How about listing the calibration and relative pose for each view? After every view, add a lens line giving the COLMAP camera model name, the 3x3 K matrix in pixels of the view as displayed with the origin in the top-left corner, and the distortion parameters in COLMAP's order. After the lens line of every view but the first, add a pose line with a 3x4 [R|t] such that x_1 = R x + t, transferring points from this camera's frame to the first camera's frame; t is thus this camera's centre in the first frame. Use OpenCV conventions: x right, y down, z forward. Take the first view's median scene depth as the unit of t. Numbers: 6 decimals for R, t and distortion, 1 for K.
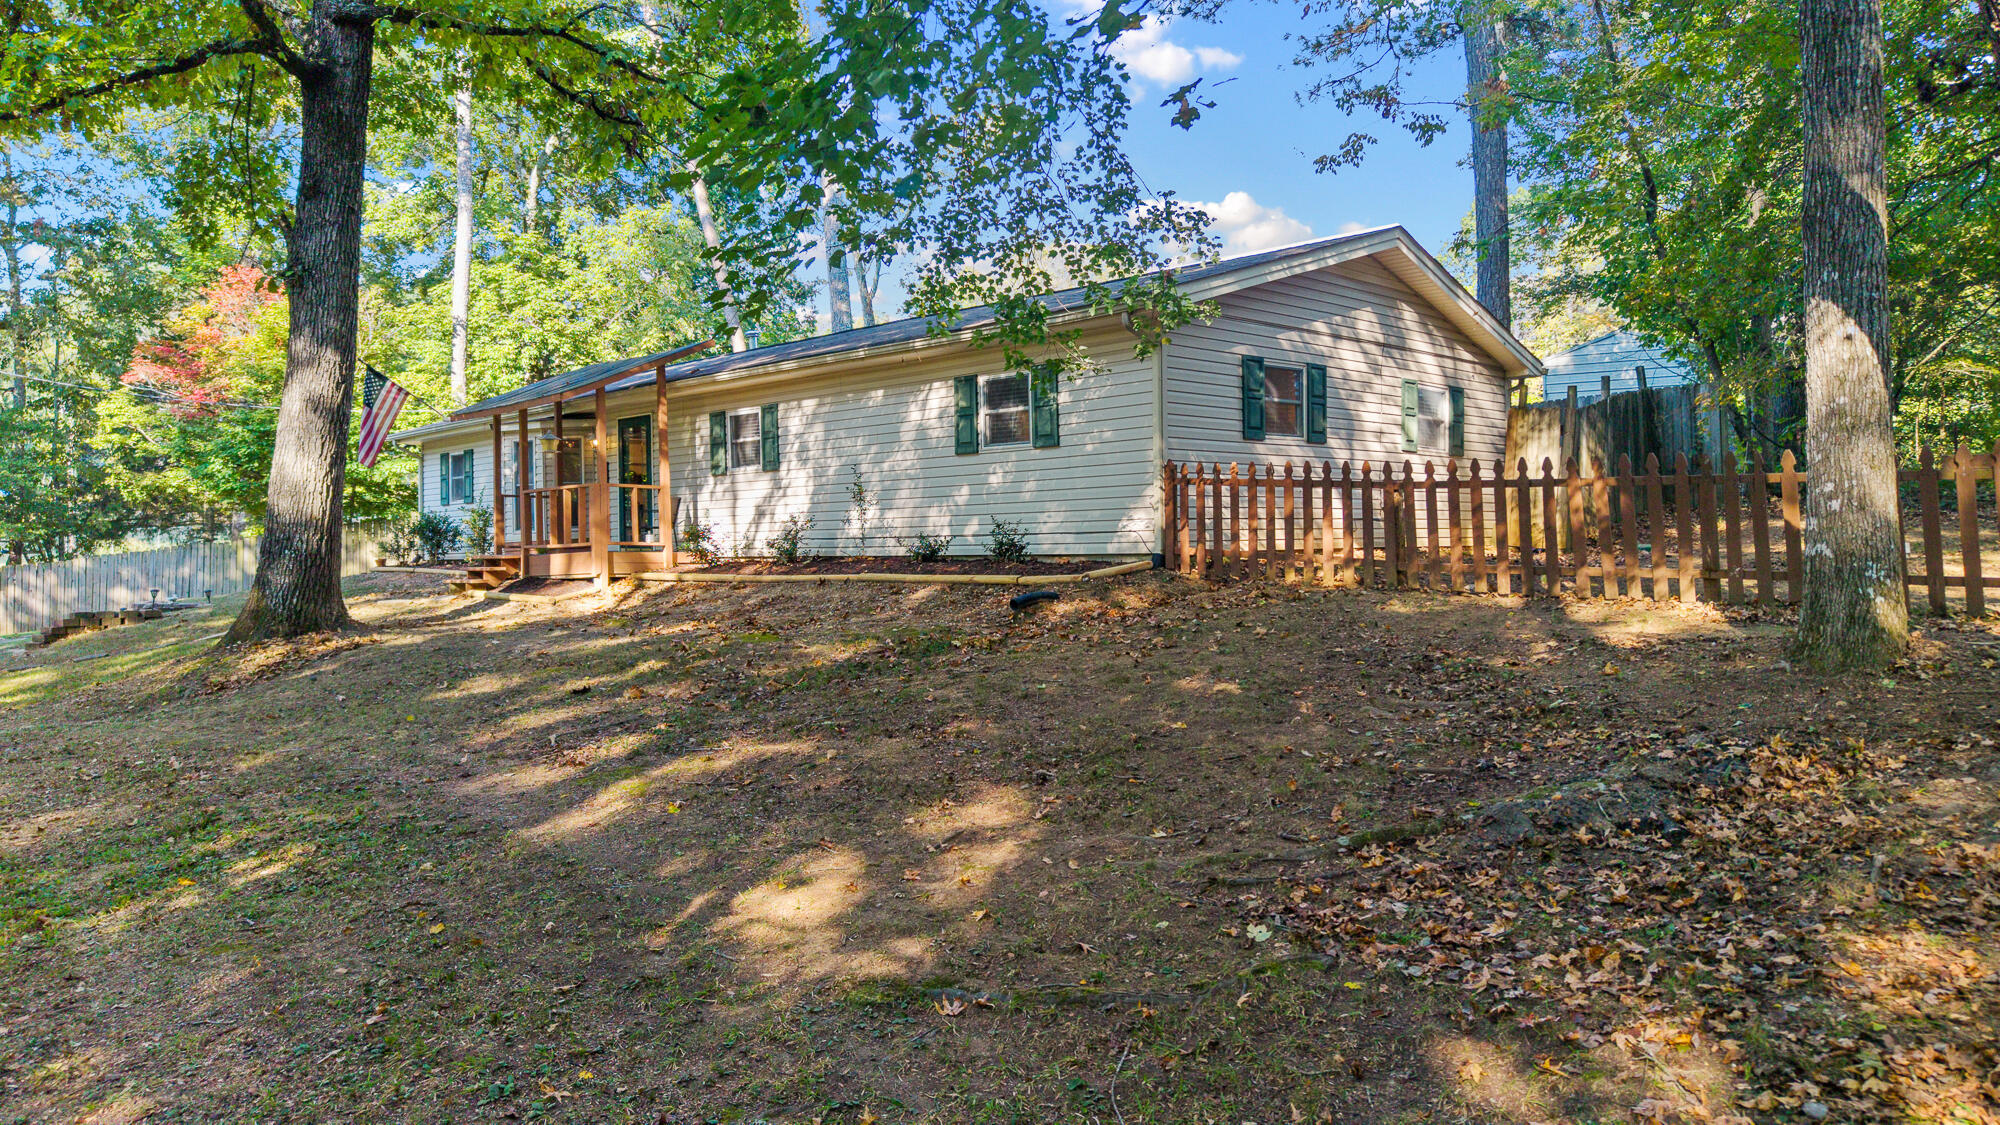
lens RADIAL K [[1326.8, 0, 1000.0], [0, 1326.8, 562.5], [0, 0, 1]] dist [0.015406, -0.006885]
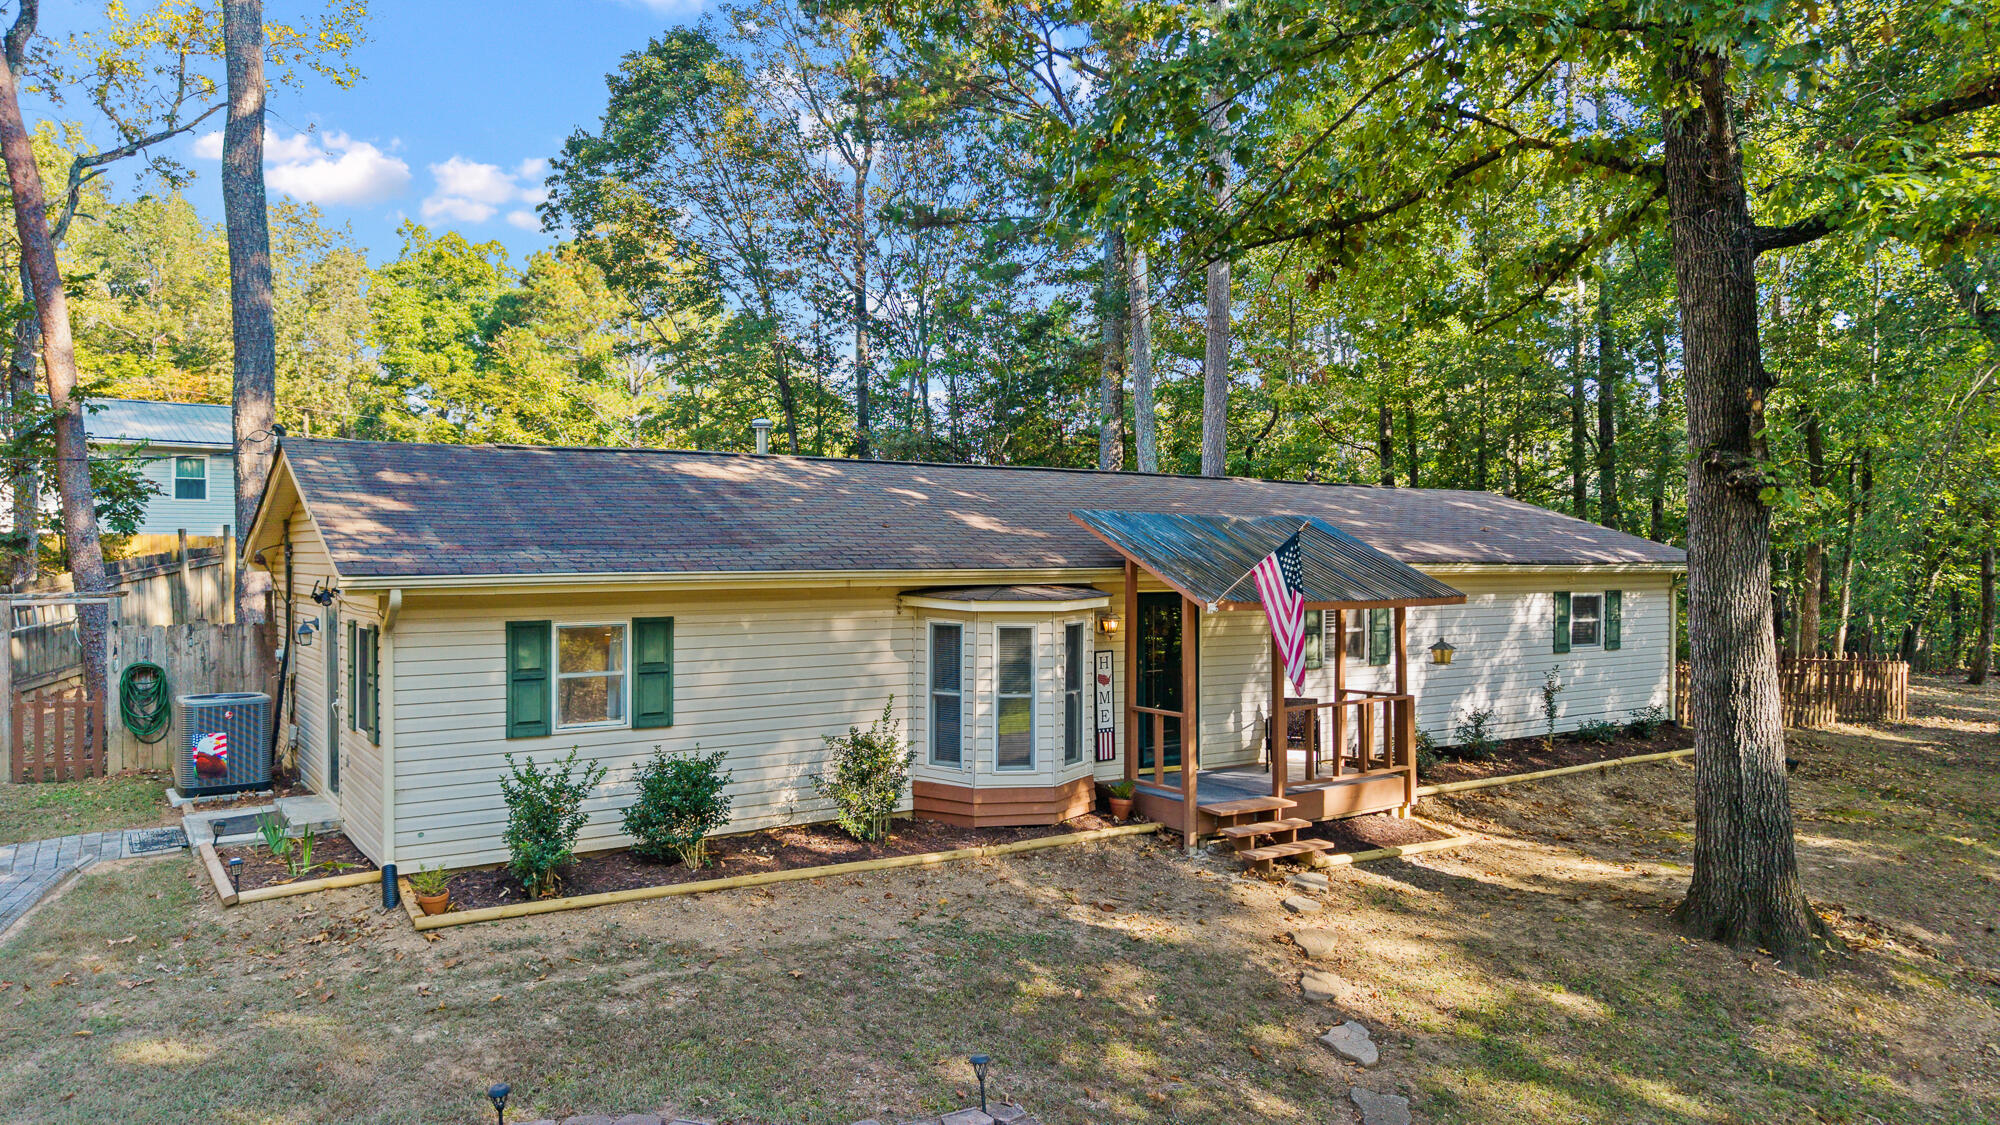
lens RADIAL K [[1313.6, 0, 1000.0], [0, 1313.6, 562.5], [0, 0, 1]] dist [0.063005, -0.086842]
pose [[0.214113, 0.004535, 0.976798, -1.149681], [0.006768, 0.999958, -0.006126, -0.136596], [-0.976785, 0.007922, 0.214073, 1.045687]]
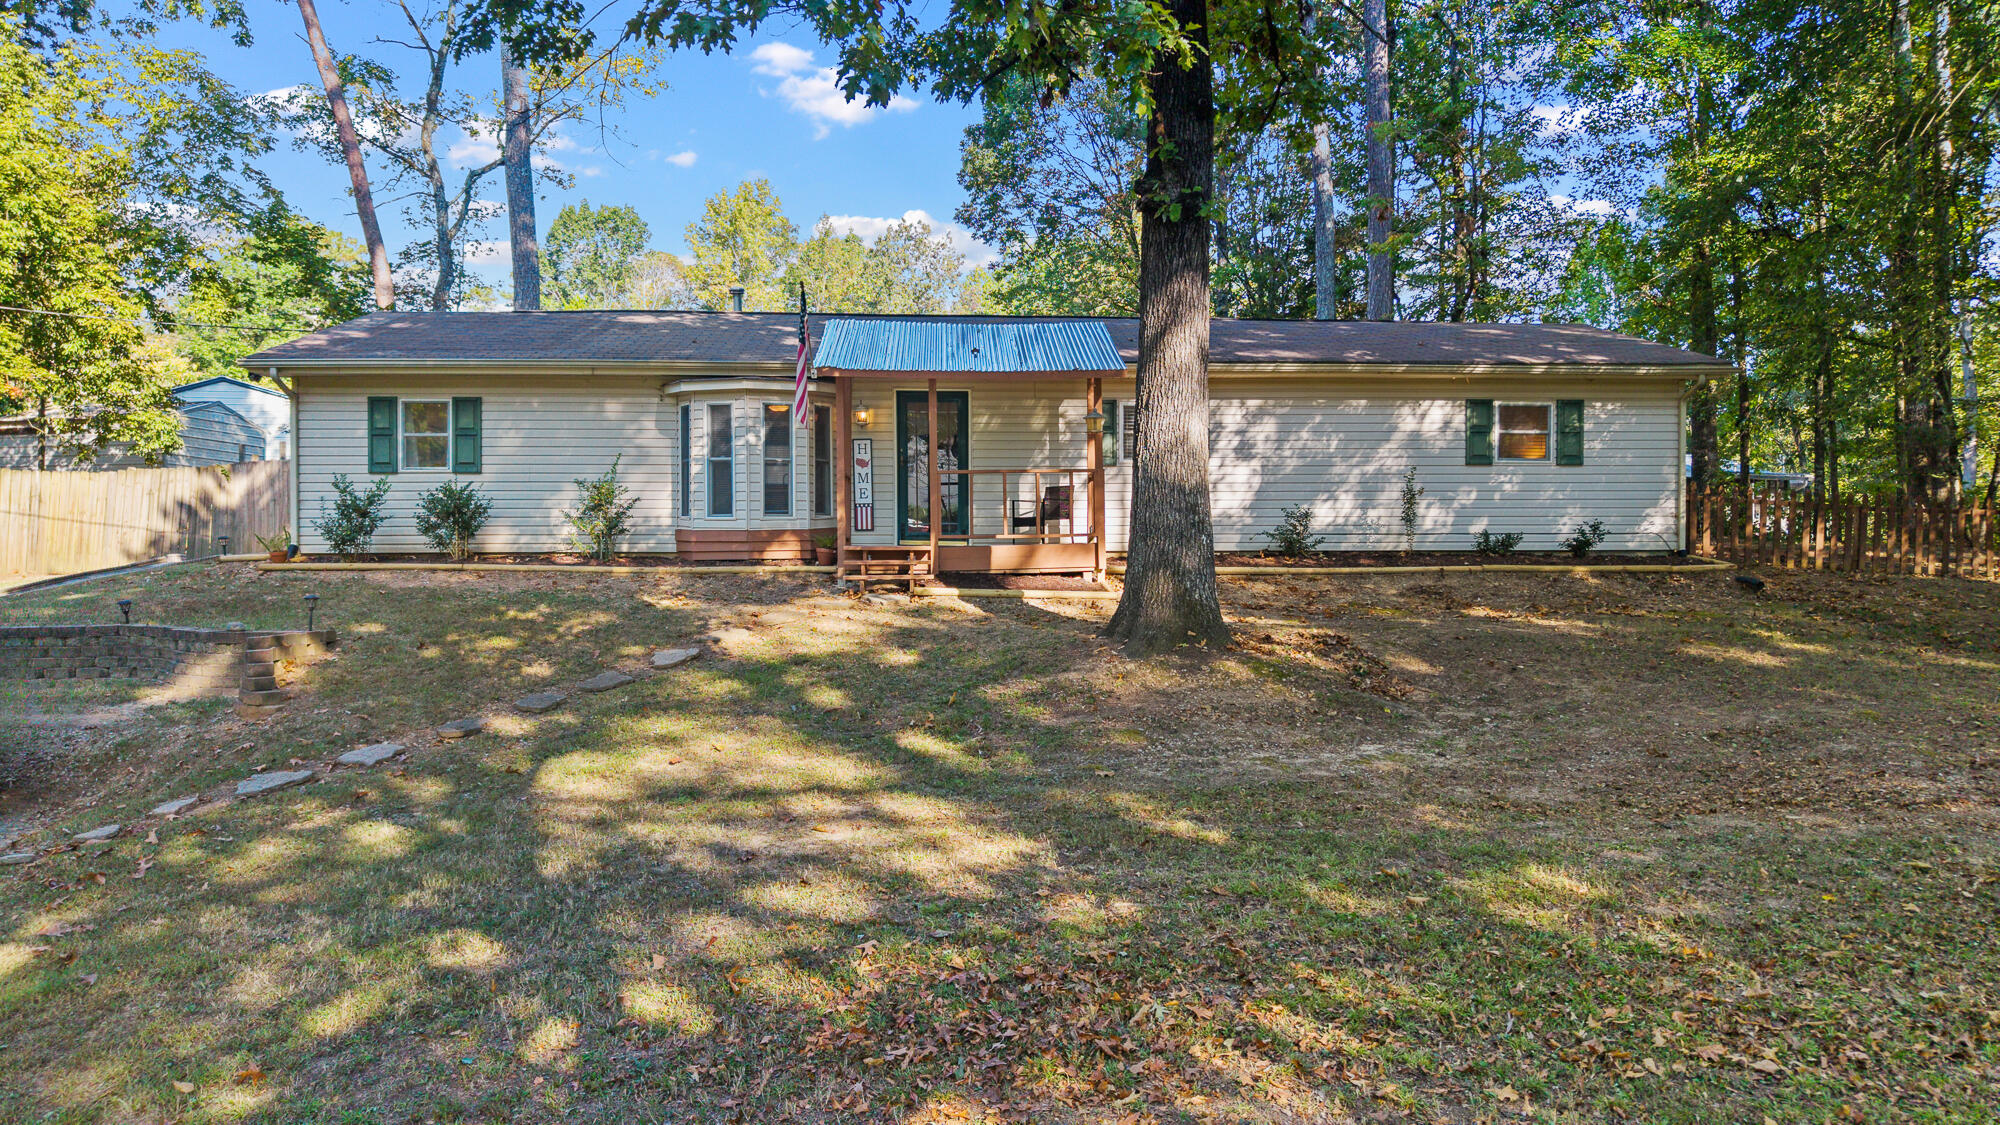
lens RADIAL K [[1313.6, 0, 1000.0], [0, 1313.6, 562.5], [0, 0, 1]] dist [0.063005, -0.086842]
pose [[0.680782, 0.003406, 0.732479, -0.983365], [0.000867, 0.999985, -0.005455, 0.009985], [-0.732486, 0.004349, 0.680768, 0.424774]]
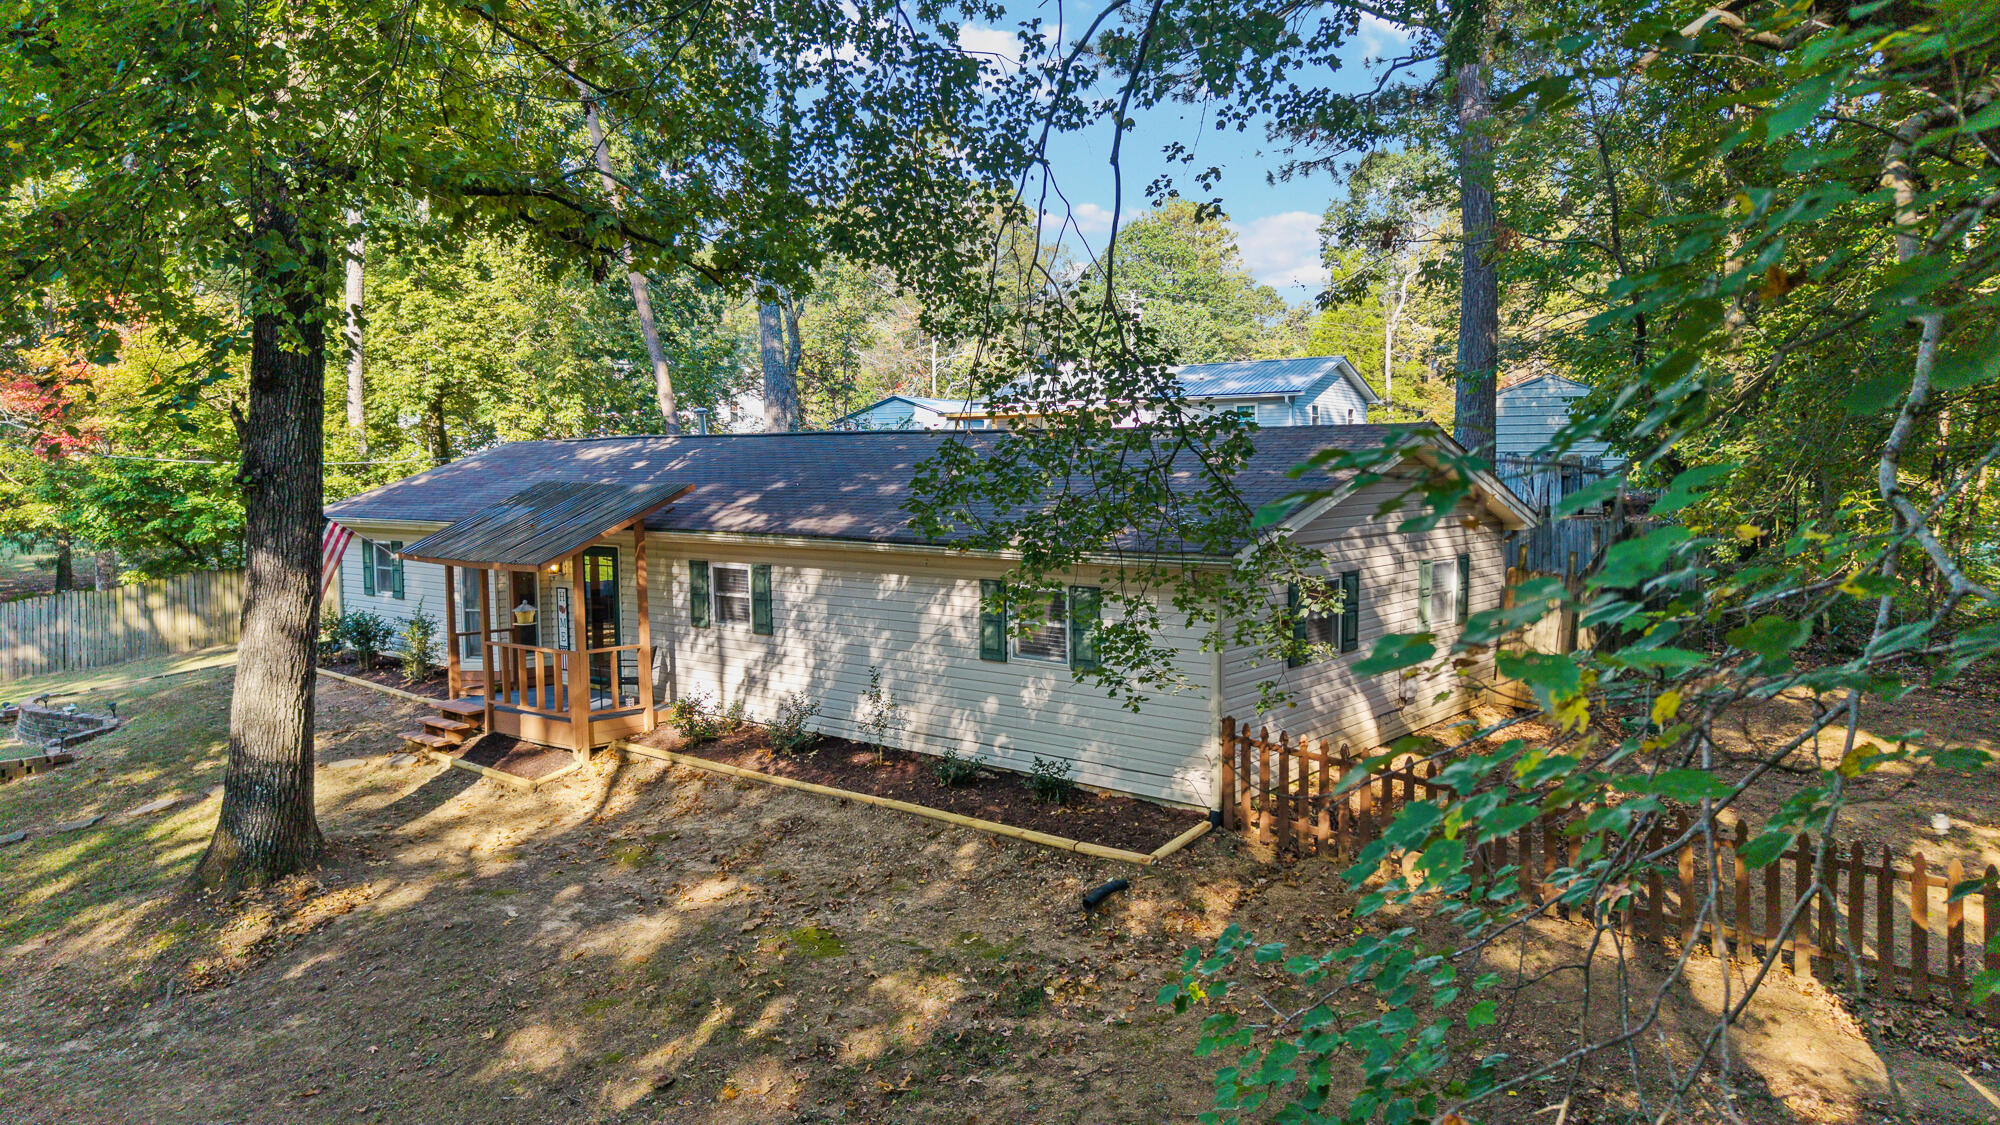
lens RADIAL K [[1314.9, 0, 1008.0], [0, 1314.9, 575.0], [0, 0, 1]] dist [0.001668, -0.005415]
pose [[0.994269, -0.001458, 0.106895, -0.097998], [-0.006580, 0.997177, 0.074804, -0.180534], [-0.106702, -0.075078, 0.991452, 0.052946]]
